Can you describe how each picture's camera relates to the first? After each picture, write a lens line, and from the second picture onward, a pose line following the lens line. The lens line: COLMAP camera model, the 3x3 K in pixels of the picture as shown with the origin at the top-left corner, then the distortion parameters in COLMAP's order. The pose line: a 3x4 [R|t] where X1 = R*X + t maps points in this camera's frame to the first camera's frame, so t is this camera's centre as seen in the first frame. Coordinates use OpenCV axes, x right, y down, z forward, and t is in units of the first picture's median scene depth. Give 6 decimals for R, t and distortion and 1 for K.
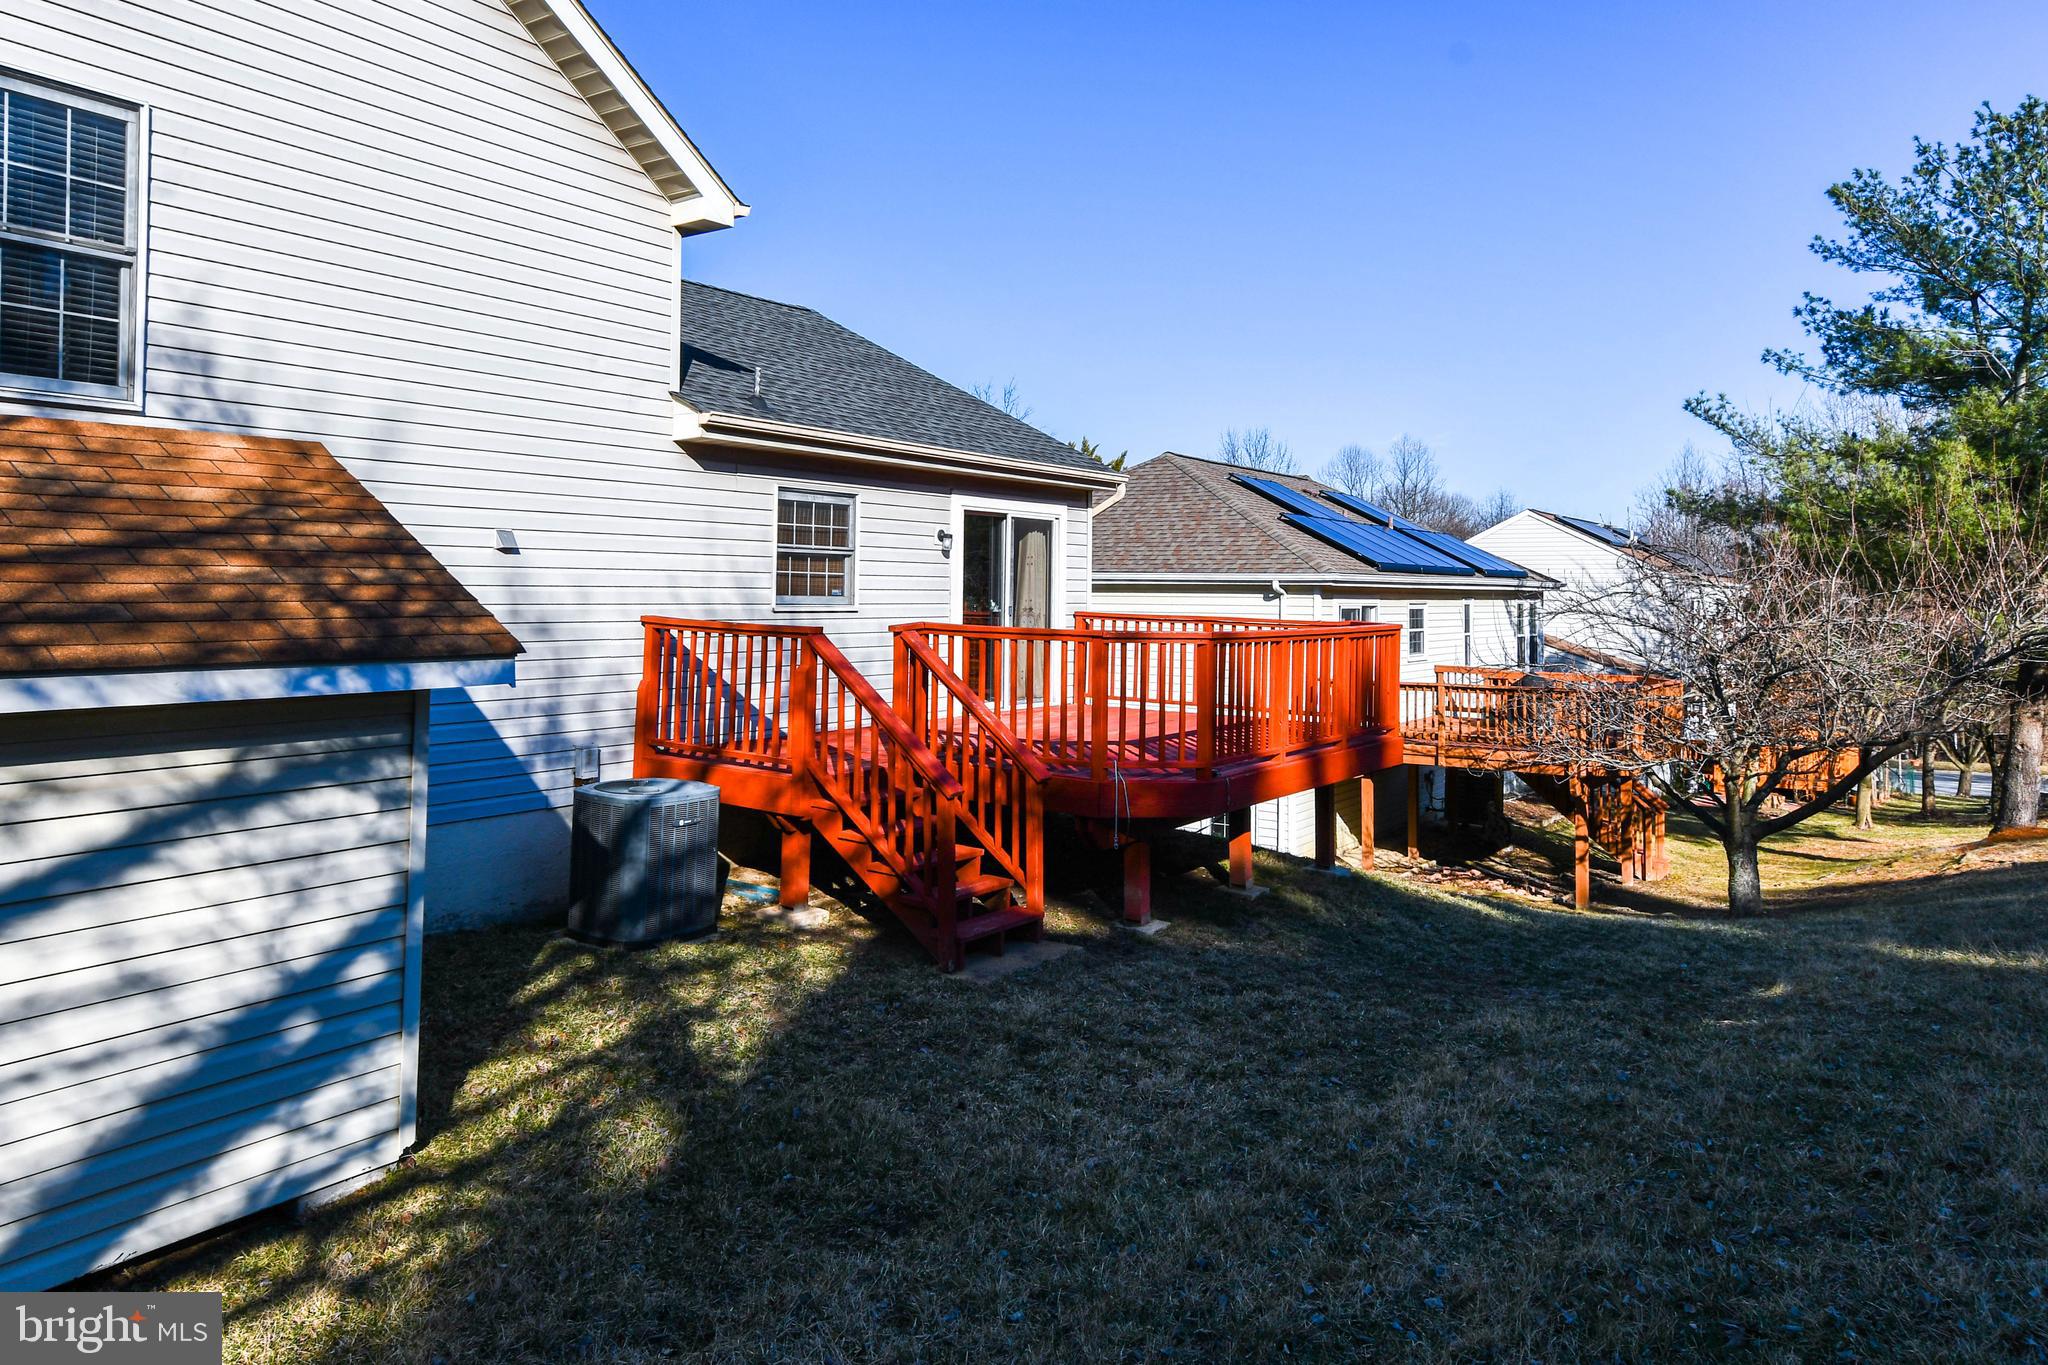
lens RADIAL K [[1322.8, 0, 1062.2], [0, 1322.8, 594.1], [0, 0, 1]] dist [0.005011, 0.027312]
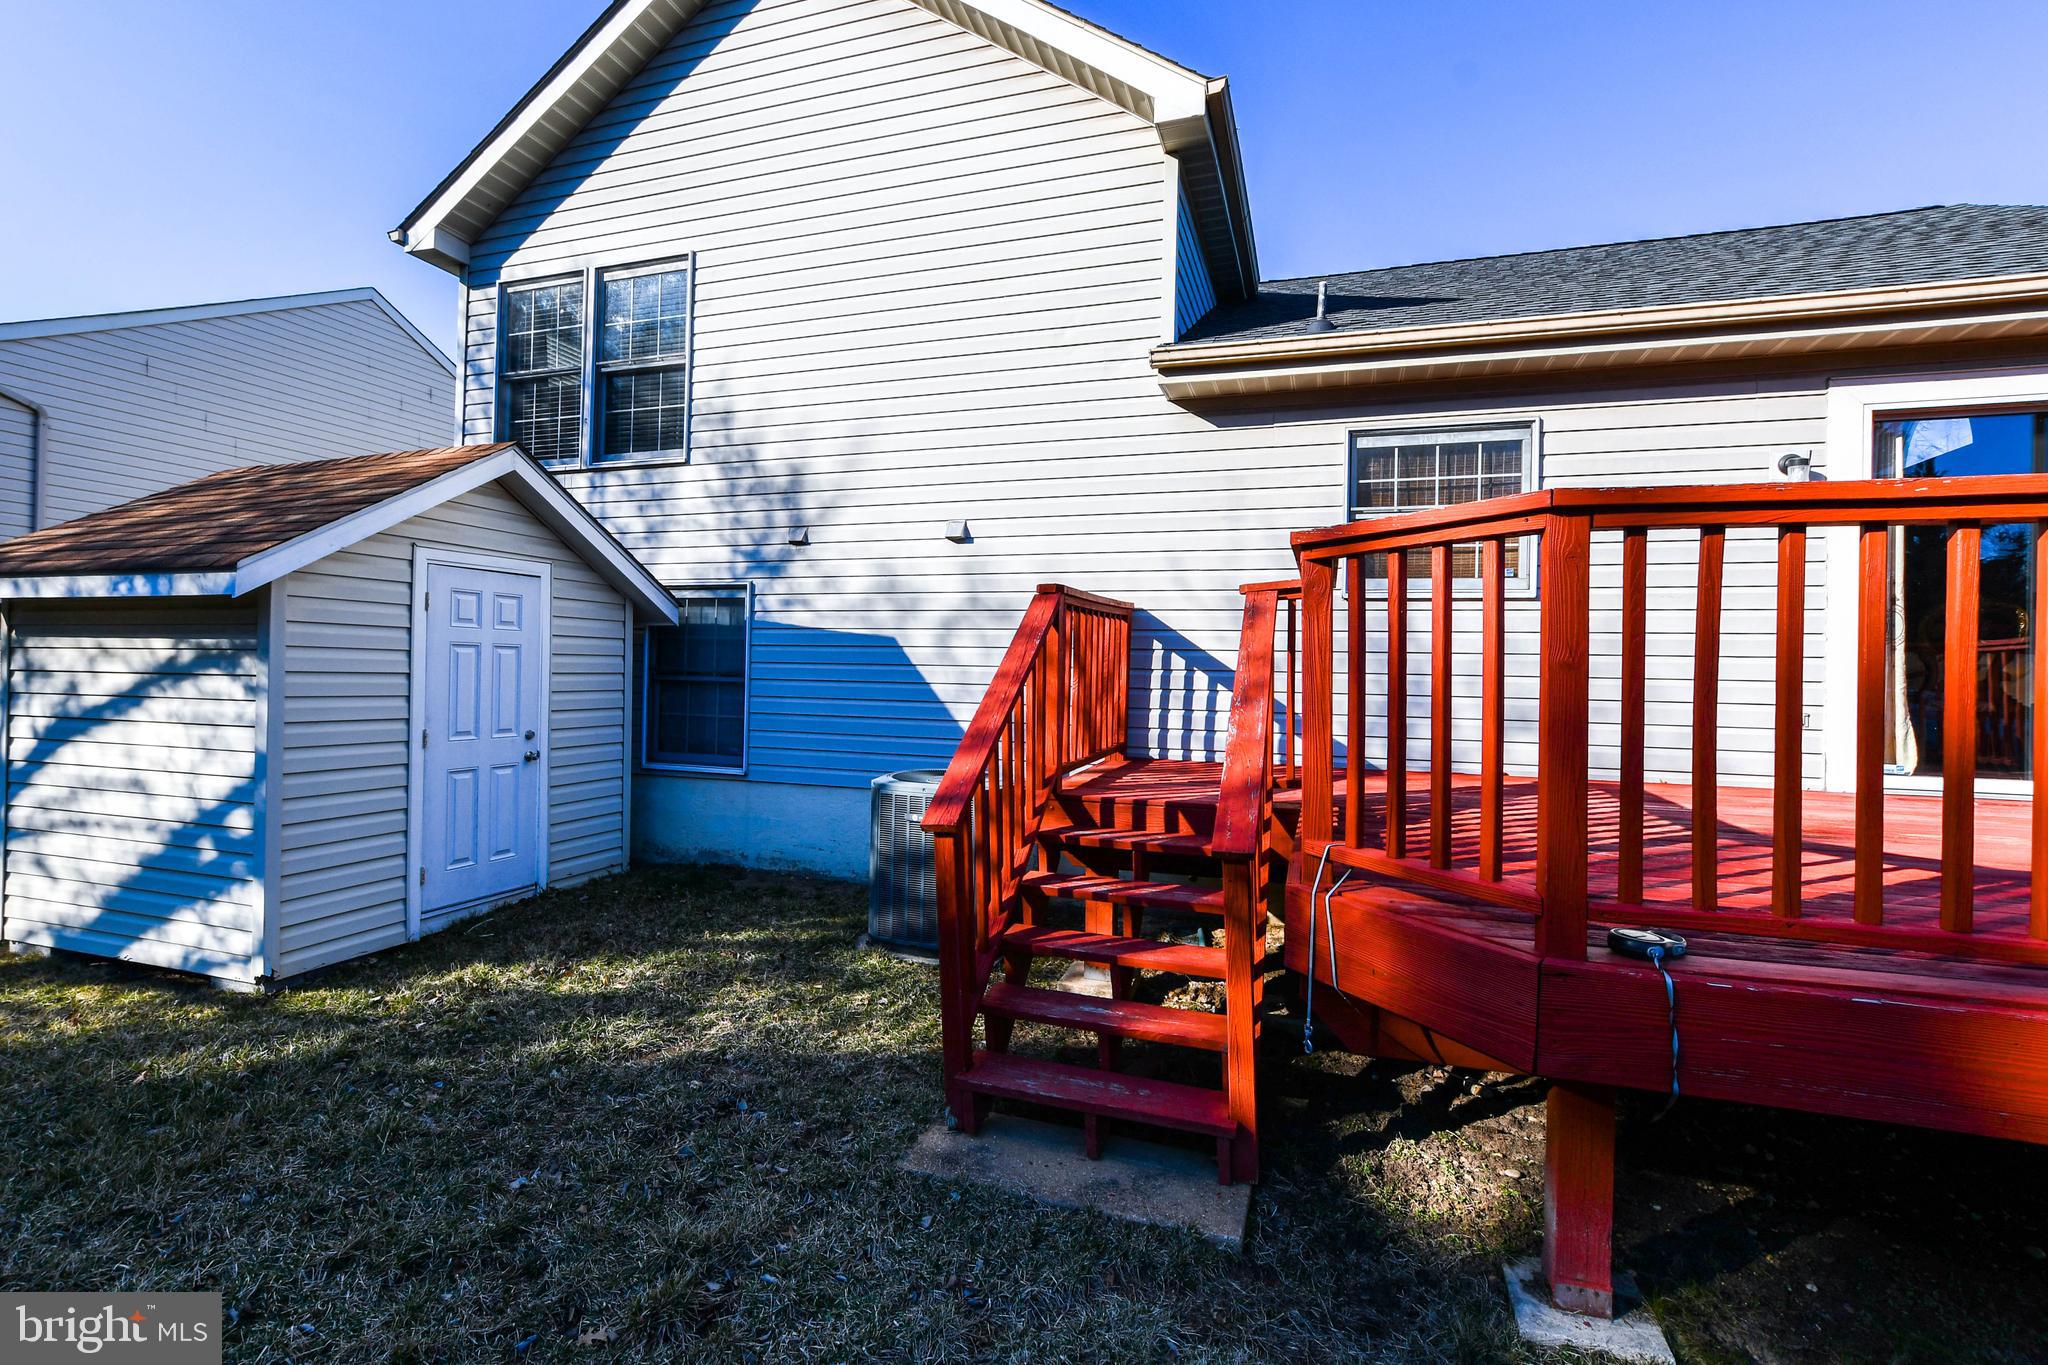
lens RADIAL K [[944.3, 0, 1017.5], [0, 944.3, 679.0], [0, 0, 1]] dist [-0.012232, 0.003871]
pose [[0.267731, -0.002694, -0.963490, 0.422430], [-0.013965, 0.999880, -0.006676, 0.108473], [0.963392, 0.015243, 0.267661, 1.140069]]
